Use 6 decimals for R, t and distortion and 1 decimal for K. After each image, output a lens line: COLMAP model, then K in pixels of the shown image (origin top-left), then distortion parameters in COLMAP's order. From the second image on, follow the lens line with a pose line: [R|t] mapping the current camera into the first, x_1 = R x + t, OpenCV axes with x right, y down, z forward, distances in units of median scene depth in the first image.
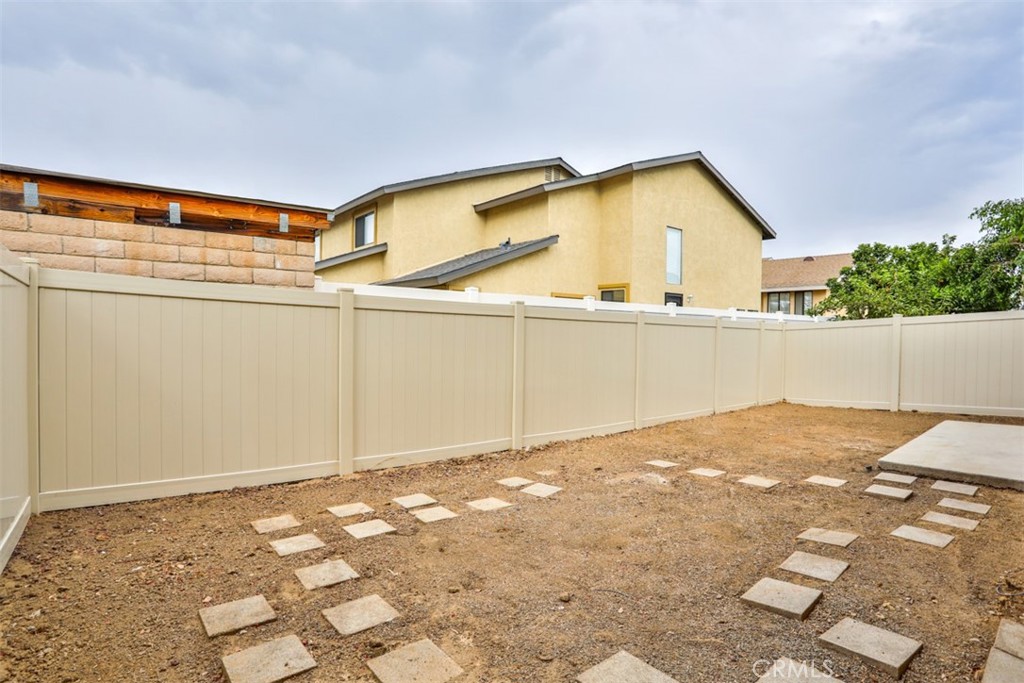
lens RADIAL K [[524.0, 0, 509.1], [0, 524.0, 339.7], [0, 0, 1]] dist [-0.076605, 0.033843]
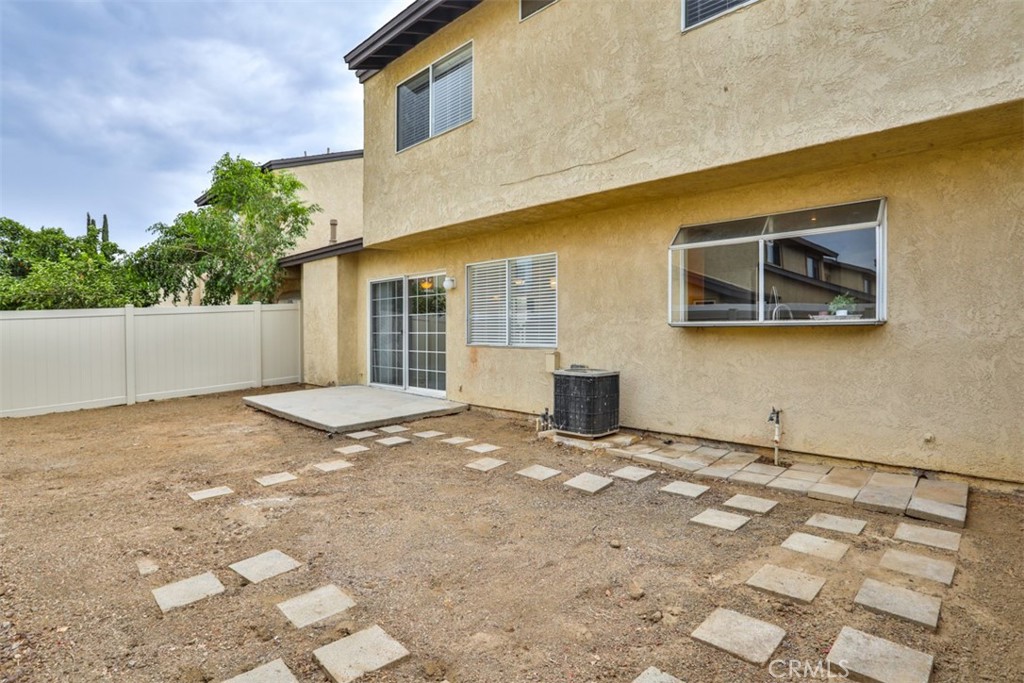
lens RADIAL K [[524.0, 0, 509.1], [0, 524.0, 339.7], [0, 0, 1]] dist [-0.076605, 0.033843]
pose [[-0.094491, -0.026102, 0.995183, -0.571873], [0.017362, 0.999461, 0.027863, 0.004841], [-0.995374, 0.019911, -0.093987, 0.763627]]
